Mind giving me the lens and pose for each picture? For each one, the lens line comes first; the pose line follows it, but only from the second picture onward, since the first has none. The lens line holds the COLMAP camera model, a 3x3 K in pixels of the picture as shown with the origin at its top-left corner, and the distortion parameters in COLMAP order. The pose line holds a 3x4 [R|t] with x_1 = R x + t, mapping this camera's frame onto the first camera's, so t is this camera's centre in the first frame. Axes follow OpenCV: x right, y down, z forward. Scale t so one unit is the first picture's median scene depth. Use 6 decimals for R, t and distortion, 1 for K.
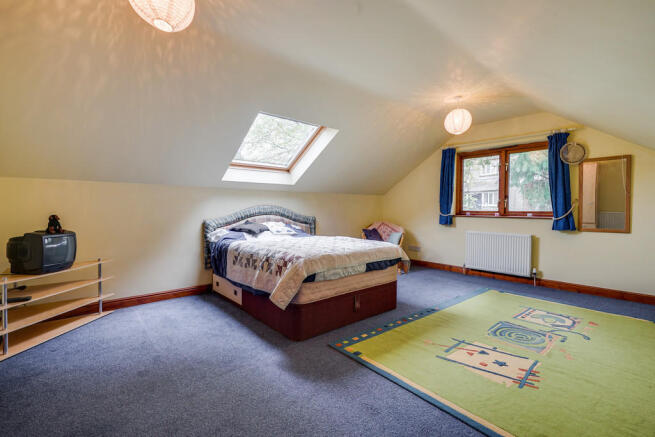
lens RADIAL K [[296.3, 0, 327.9], [0, 296.3, 217.3], [0, 0, 1]] dist [-0.001392, 0.000761]
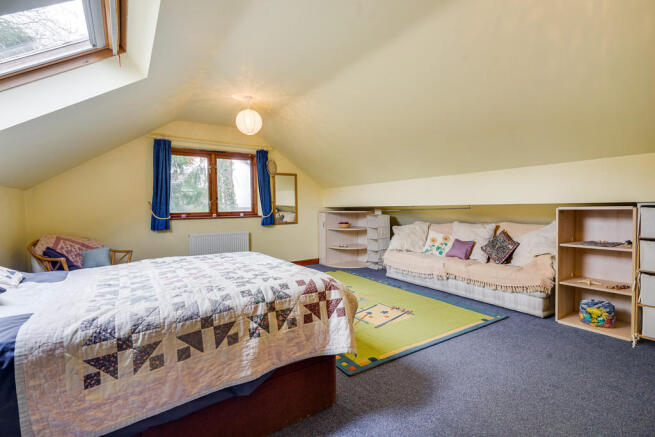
lens RADIAL K [[296.3, 0, 327.9], [0, 296.3, 217.3], [0, 0, 1]] dist [-0.001392, 0.000761]
pose [[0.155328, -0.039445, 0.987075, -0.529015], [0.050345, 0.998220, 0.031968, -0.021409], [-0.986579, 0.044729, 0.157037, 0.609974]]
